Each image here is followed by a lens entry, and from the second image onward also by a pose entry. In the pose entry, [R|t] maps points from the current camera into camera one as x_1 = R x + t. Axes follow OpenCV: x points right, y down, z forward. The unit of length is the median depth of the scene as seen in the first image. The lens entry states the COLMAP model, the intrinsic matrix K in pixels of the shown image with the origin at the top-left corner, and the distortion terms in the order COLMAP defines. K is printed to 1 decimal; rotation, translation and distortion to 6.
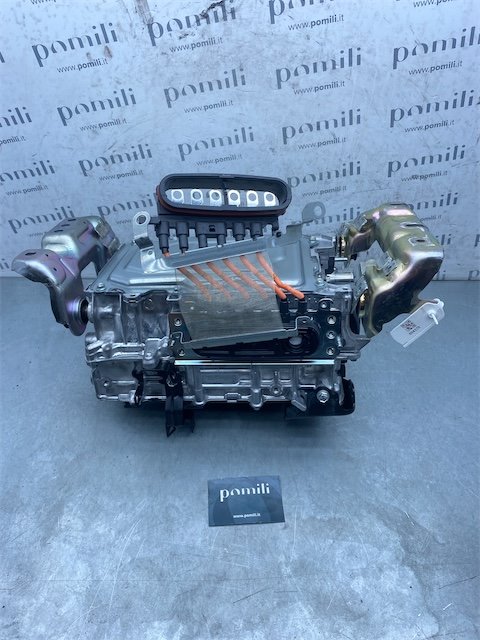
lens RADIAL K [[503.0, 0, 233.9], [0, 503.0, 316.9], [0, 0, 1]] dist [-0.011043, 0.013000]
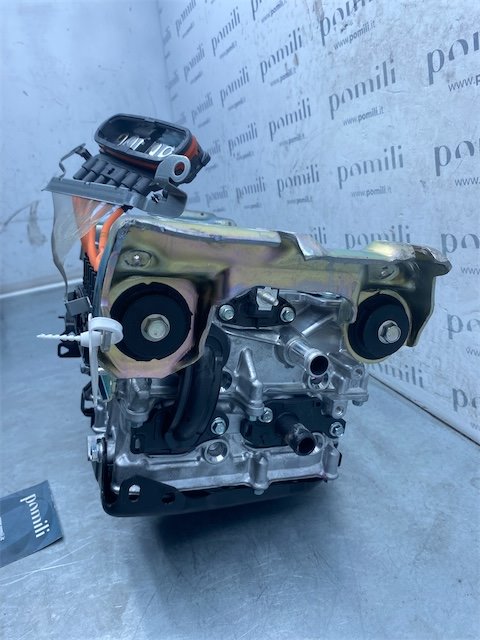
lens RADIAL K [[503.0, 0, 237.9], [0, 503.0, 313.9], [0, 0, 1]] dist [-0.011043, 0.013000]
pose [[0.424019, 0.302826, -0.853525, 0.623550], [-0.545164, 0.837912, 0.026457, -0.083614], [0.723191, 0.454092, 0.520380, 0.607828]]
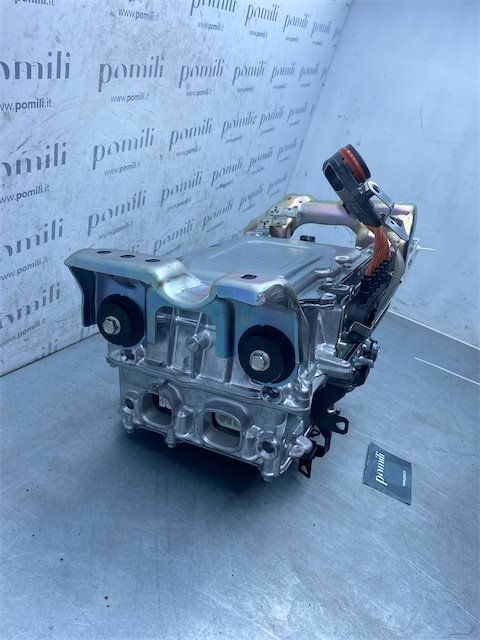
lens RADIAL K [[503.0, 0, 244.9], [0, 503.0, 320.0], [0, 0, 1]] dist [-0.011043, 0.013000]
pose [[0.368280, -0.262473, 0.891896, -0.787026], [0.386333, 0.915779, 0.109978, -0.118445], [-0.845646, 0.304066, 0.438665, 0.618032]]
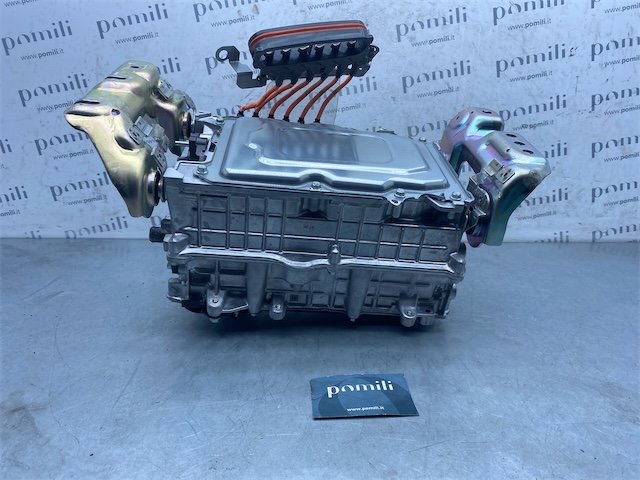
lens RADIAL K [[503.0, 0, 321.6], [0, 503.0, 240.8], [0, 0, 1]] dist [-0.011043, 0.013000]
pose [[0.999884, -0.000077, 0.015259, -0.106344], [0.006911, 0.893823, -0.448366, 0.476729], [-0.013604, 0.448419, 0.893720, 0.163956]]
